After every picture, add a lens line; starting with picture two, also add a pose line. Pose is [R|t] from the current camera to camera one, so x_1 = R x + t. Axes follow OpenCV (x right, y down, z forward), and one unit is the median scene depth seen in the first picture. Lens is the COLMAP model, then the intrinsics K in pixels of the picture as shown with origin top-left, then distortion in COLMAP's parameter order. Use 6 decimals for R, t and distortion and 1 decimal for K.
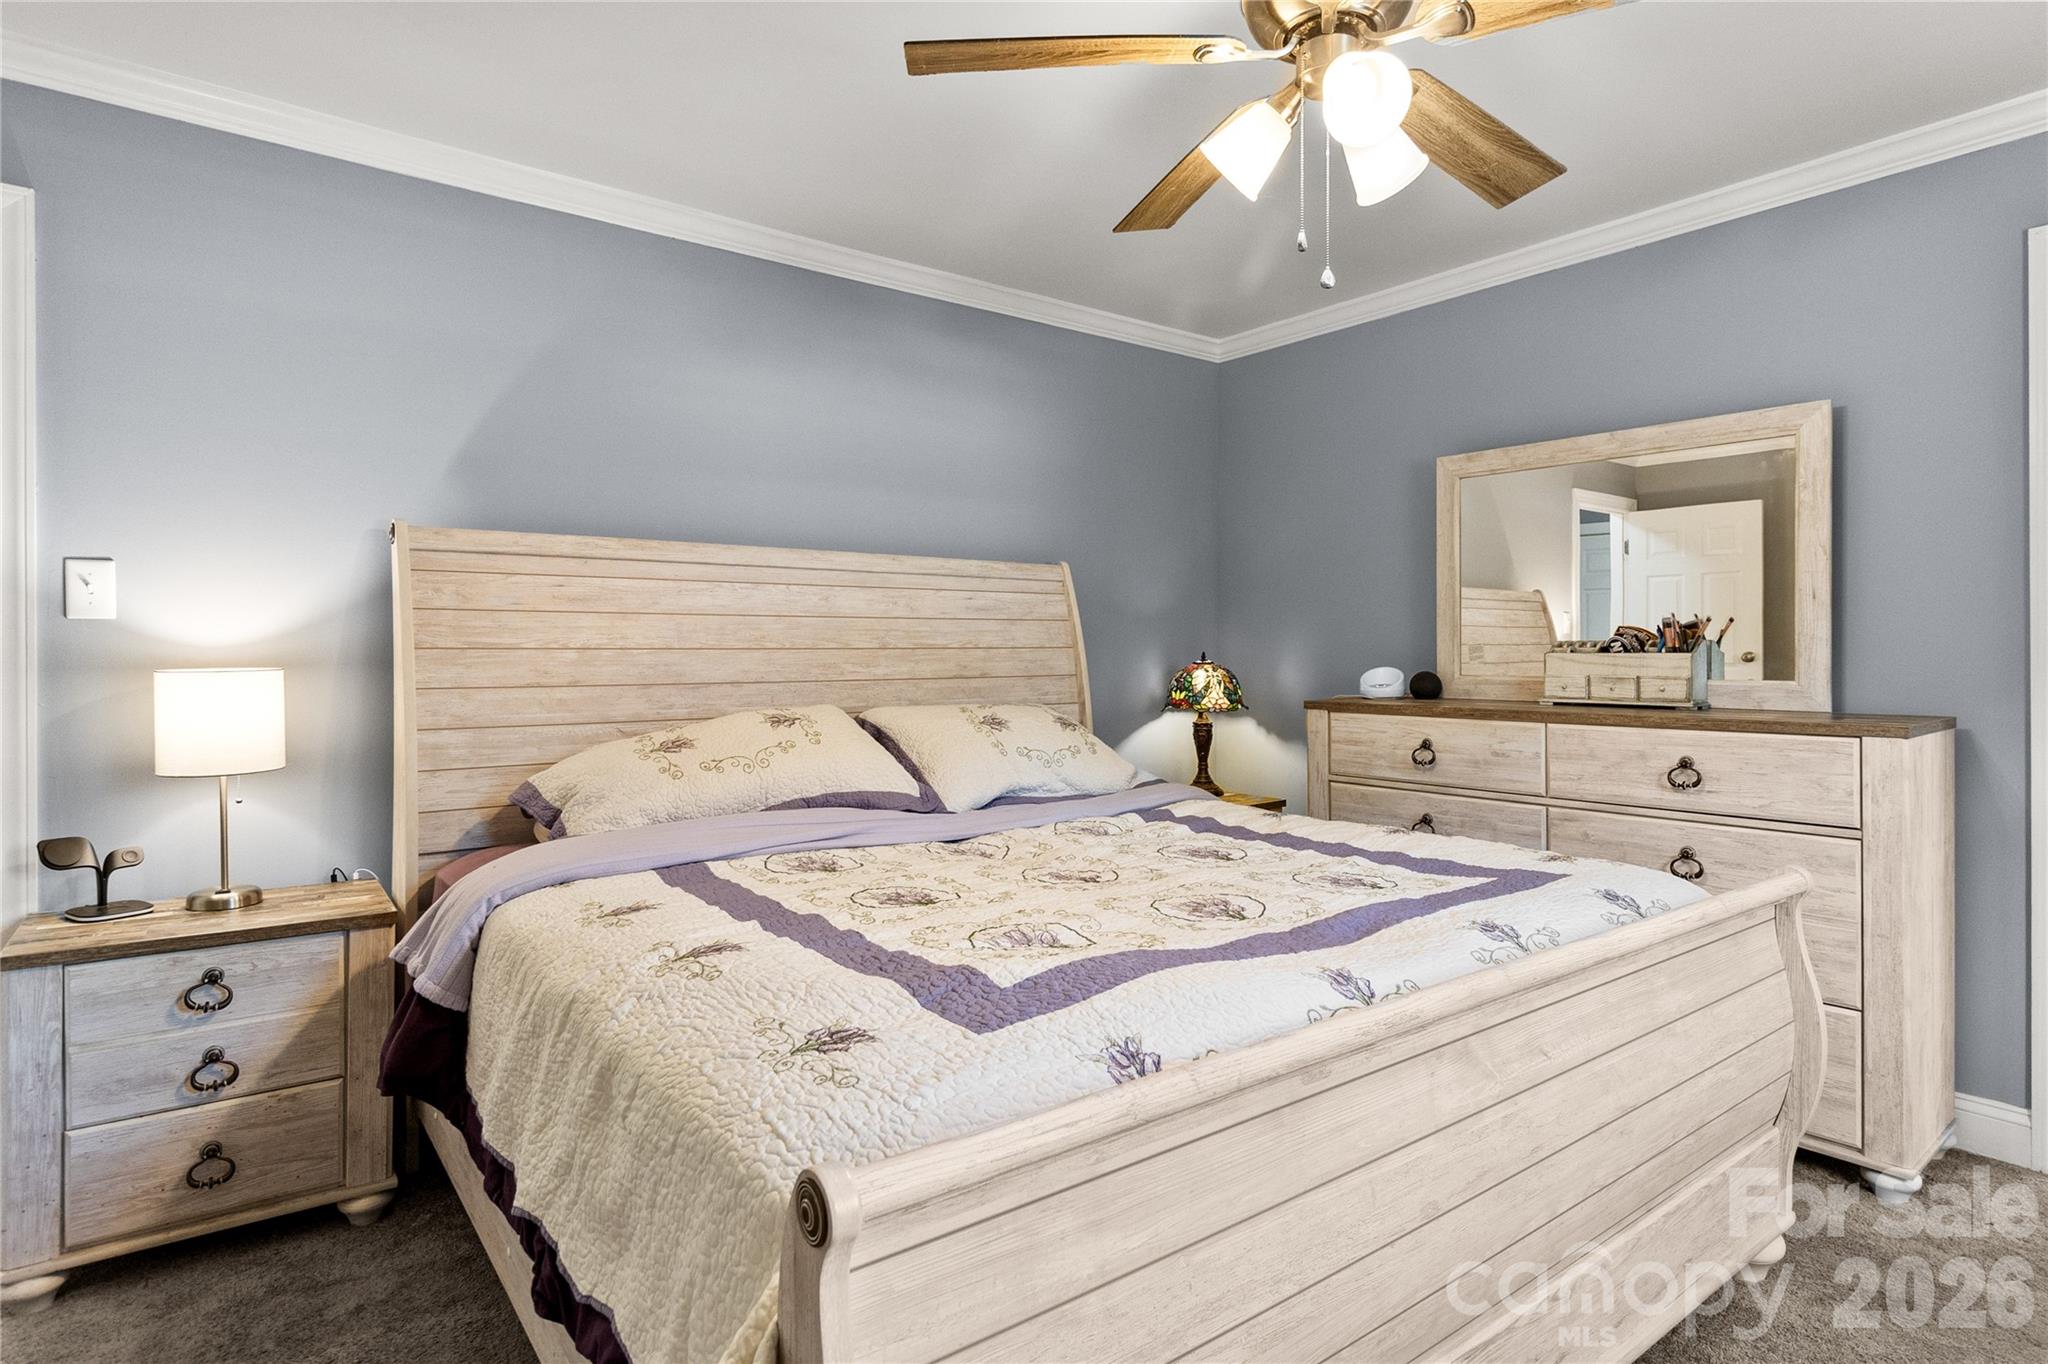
lens RADIAL K [[1009.5, 0, 1054.8], [0, 1009.5, 656.5], [0, 0, 1]] dist [-0.000147, -0.000052]
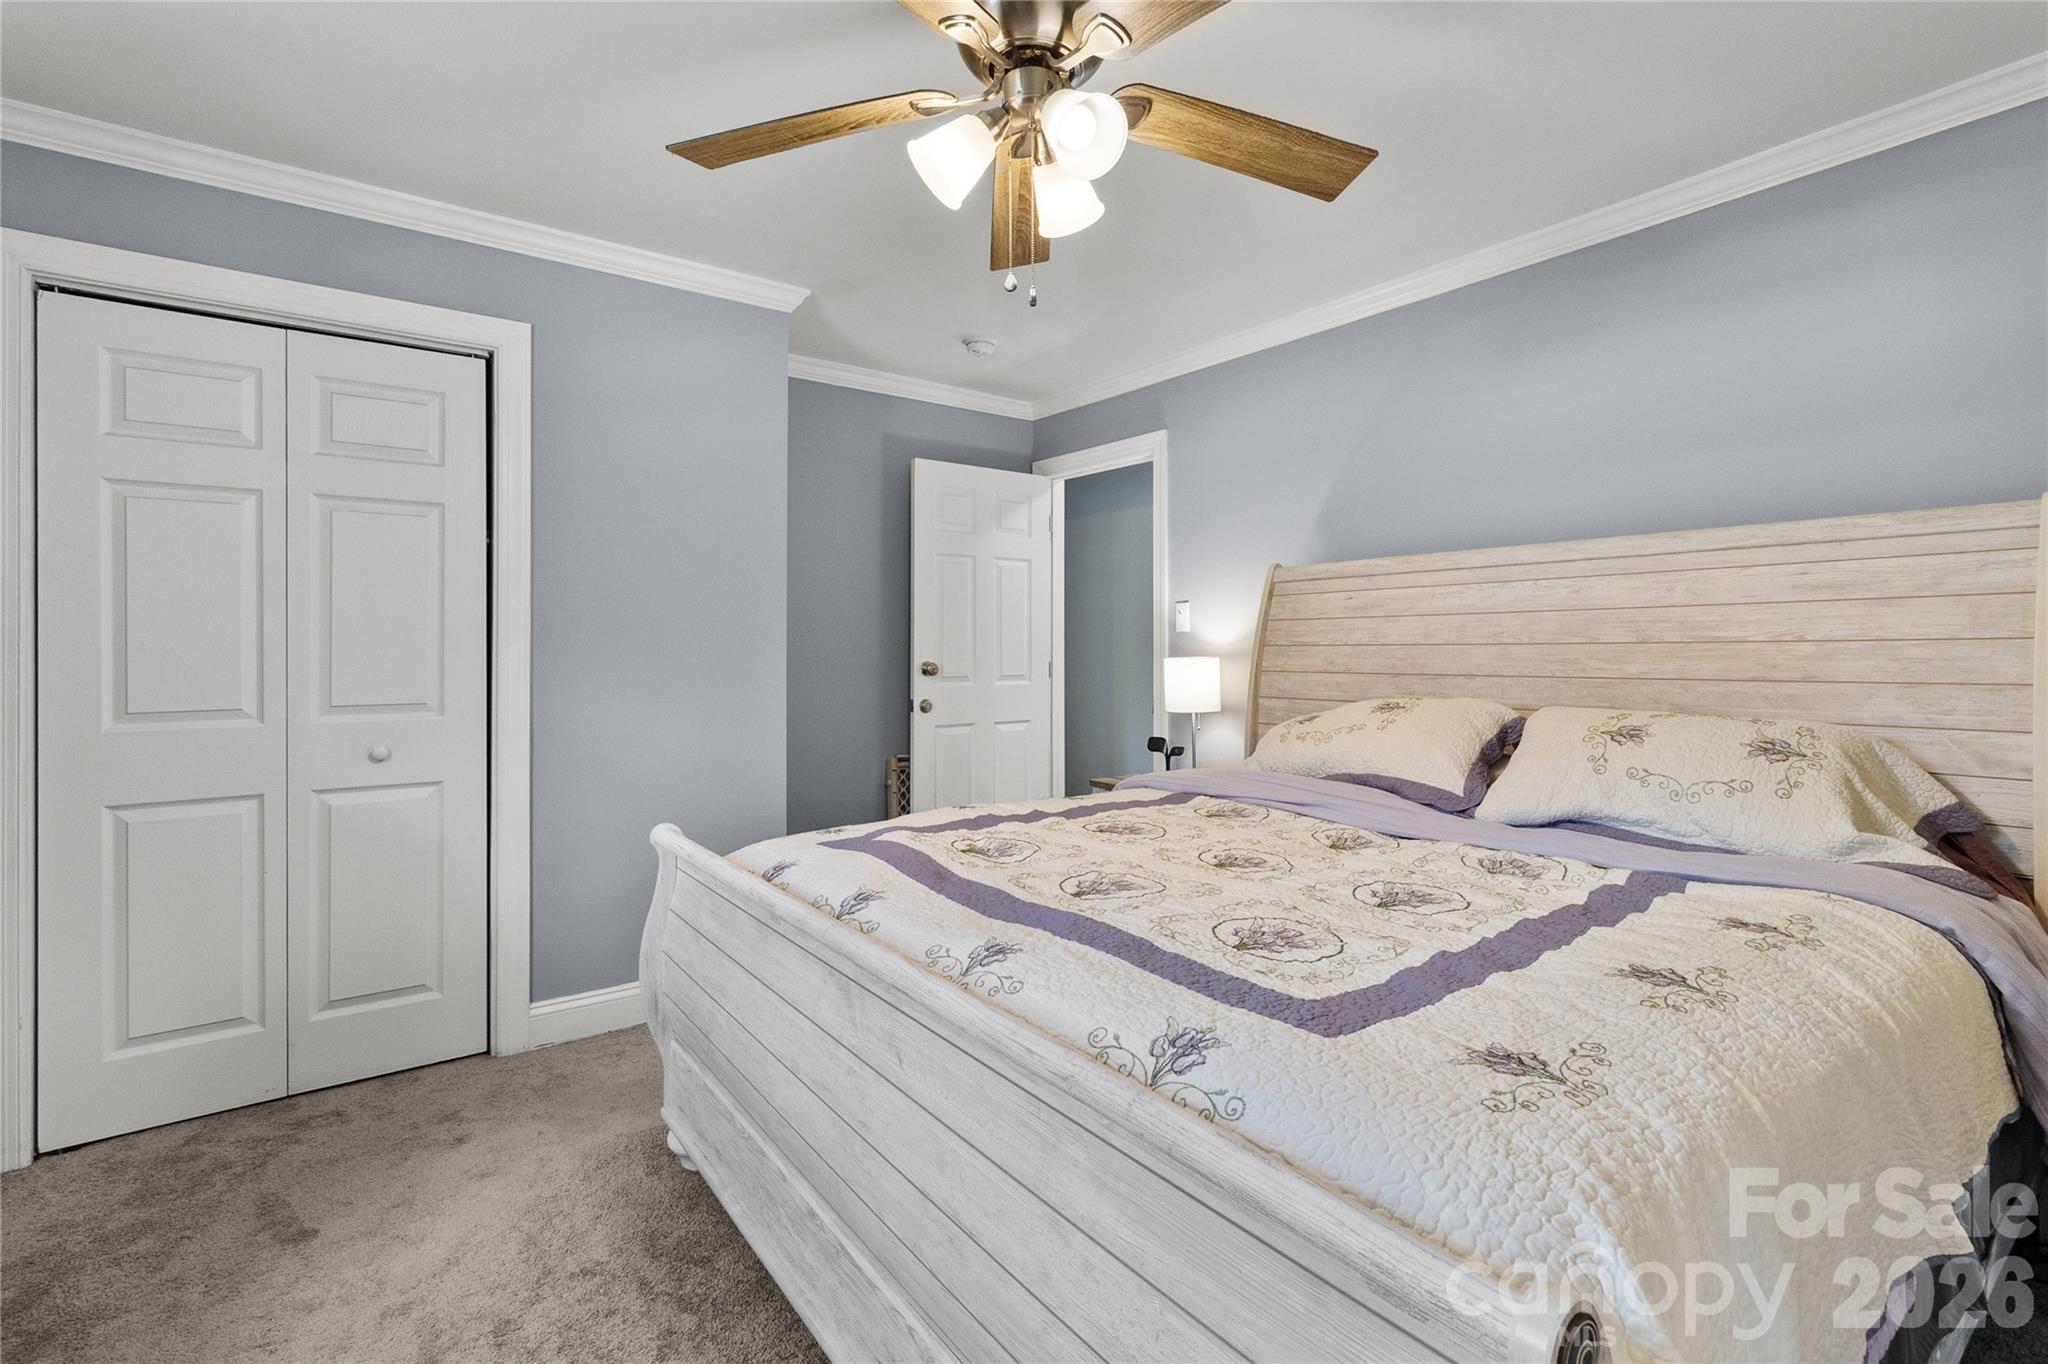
lens RADIAL K [[950.6, 0, 1062.5], [0, 950.6, 650.3], [0, 0, 1]] dist [0.000836, -0.000814]
pose [[0.015376, 0.004155, -0.999873, 0.824246], [0.000255, 0.999991, 0.004160, -0.006452], [0.999882, -0.000319, 0.015375, 0.629068]]
